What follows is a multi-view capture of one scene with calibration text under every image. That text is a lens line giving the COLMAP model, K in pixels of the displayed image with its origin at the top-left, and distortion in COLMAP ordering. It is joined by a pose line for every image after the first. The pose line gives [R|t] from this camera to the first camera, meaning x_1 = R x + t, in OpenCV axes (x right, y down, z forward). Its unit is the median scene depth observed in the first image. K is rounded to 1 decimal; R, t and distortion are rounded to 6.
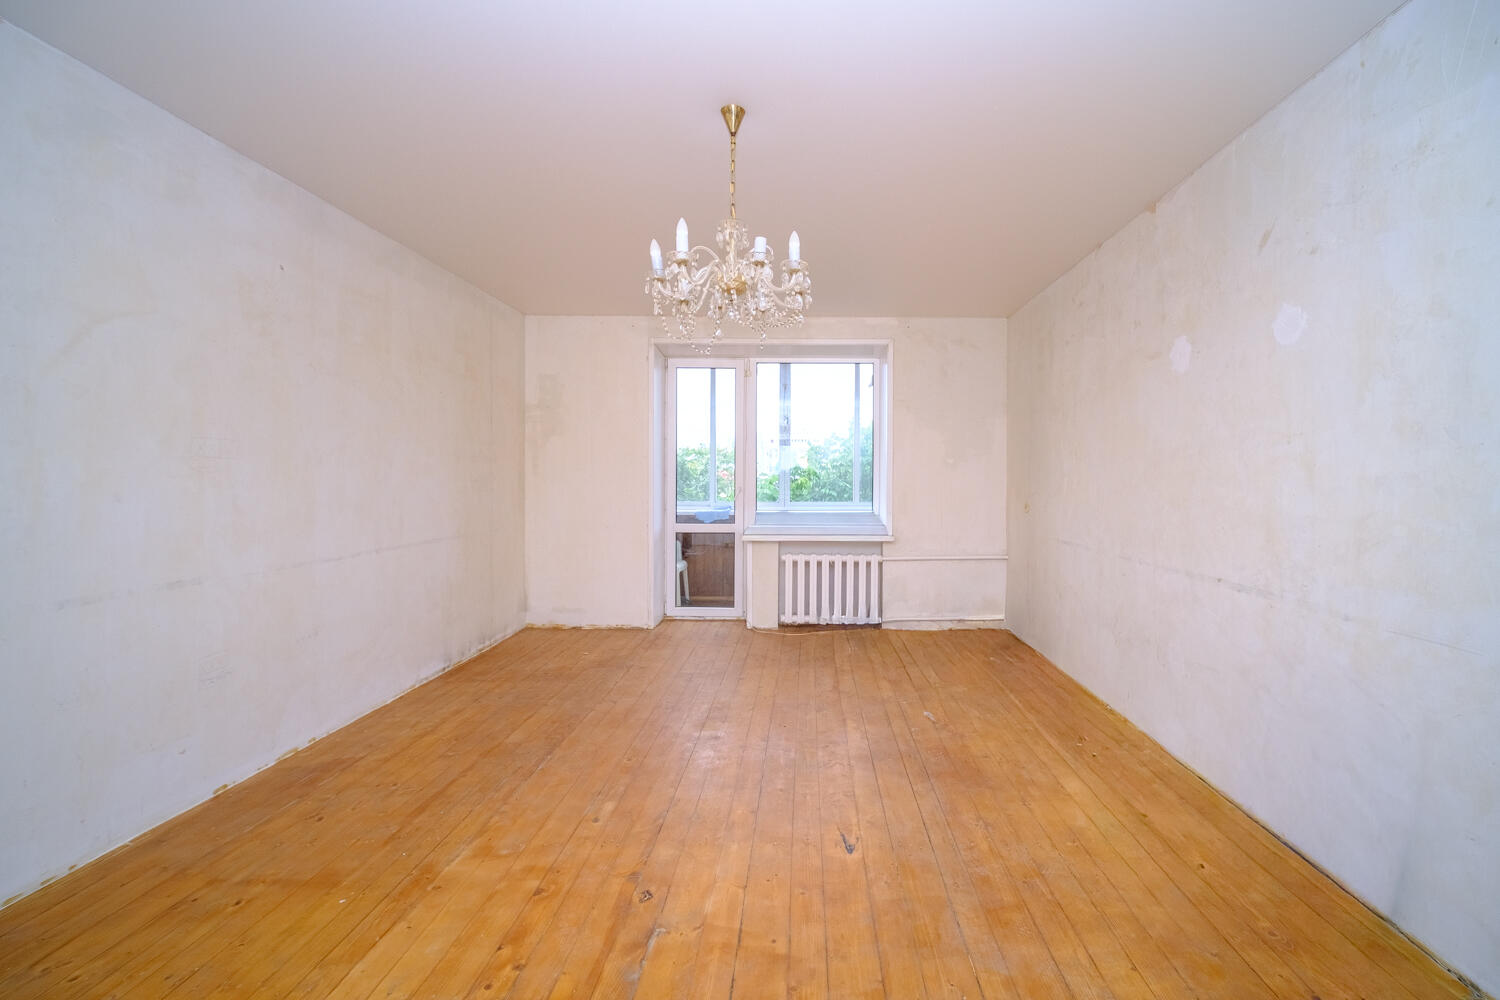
lens RADIAL K [[611.9, 0, 812.5], [0, 611.9, 489.3], [0, 0, 1]] dist [-0.005941, -0.000098]
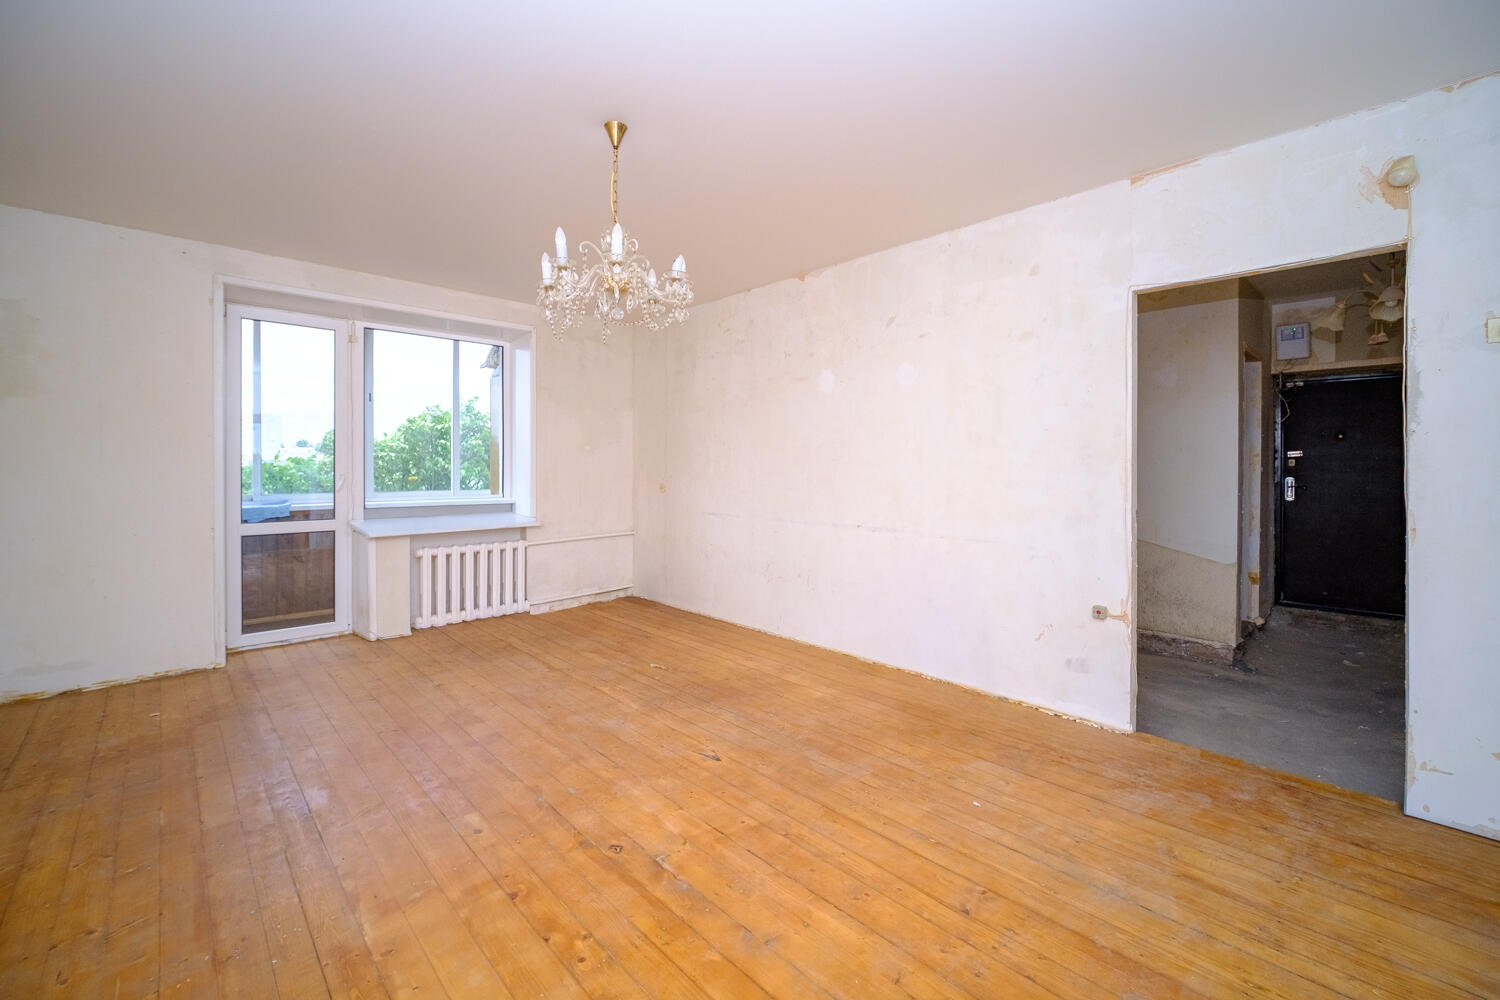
lens RADIAL K [[613.4, 0, 754.0], [0, 613.4, 477.3], [0, 0, 1]] dist [-0.007459, -0.000188]
pose [[0.715380, -0.015750, 0.698558, -0.674677], [0.014647, 0.999864, 0.007544, 0.004473], [-0.698582, 0.004835, 0.715514, 0.041969]]
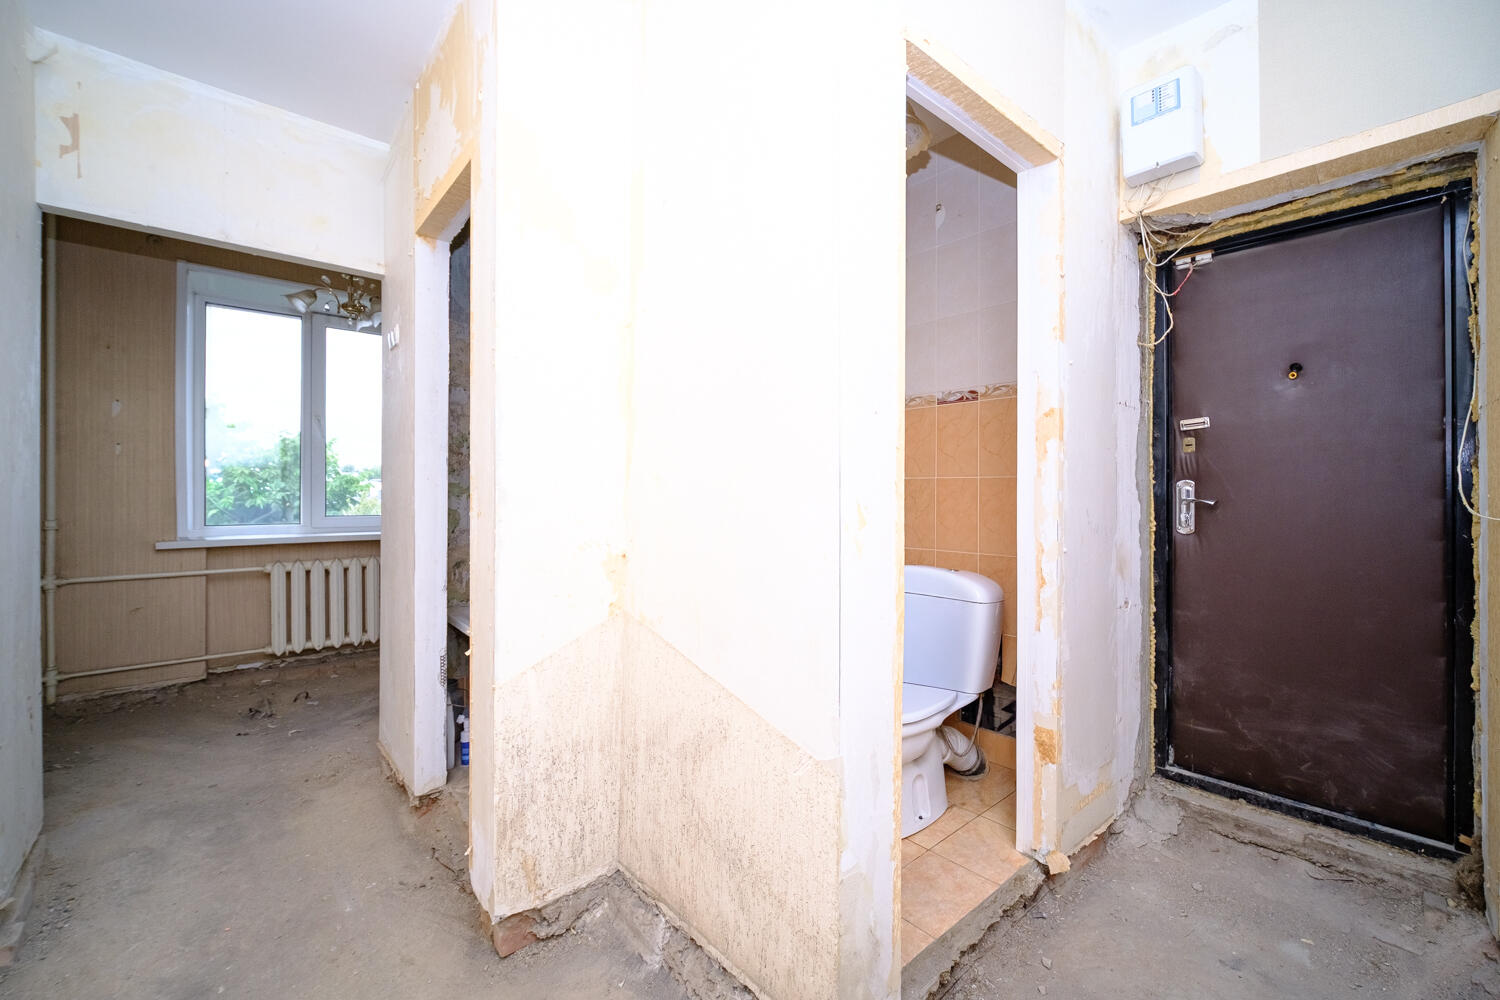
lens RADIAL K [[621.0, 0, 816.7], [0, 621.0, 492.2], [0, 0, 1]] dist [-0.011318, 0.003459]
pose [[0.714631, -0.002988, 0.699495, 1.228966], [0.009492, 0.999940, -0.005425, 0.071191], [-0.699437, 0.010517, 0.714617, -0.019103]]
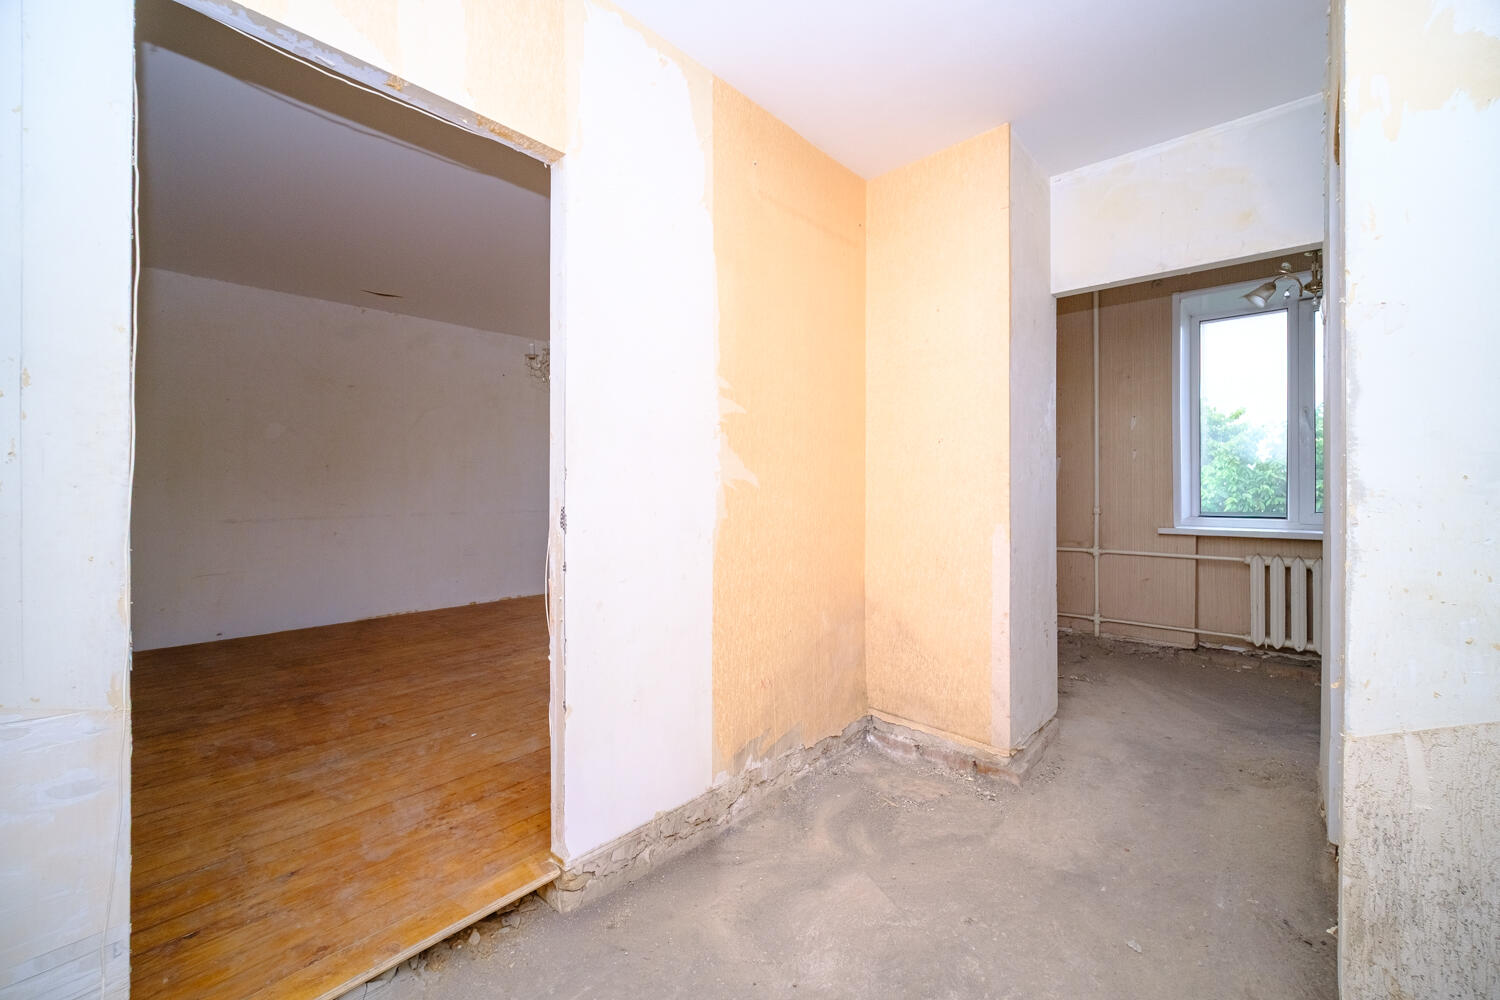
lens RADIAL K [[599.2, 0, 734.1], [0, 599.2, 489.2], [0, 0, 1]] dist [-0.004802, -0.000055]
pose [[0.733013, -0.003177, -0.680208, 1.412250], [-0.003308, 0.999961, -0.008235, 0.072736], [0.680207, 0.008286, 0.732973, -0.013433]]
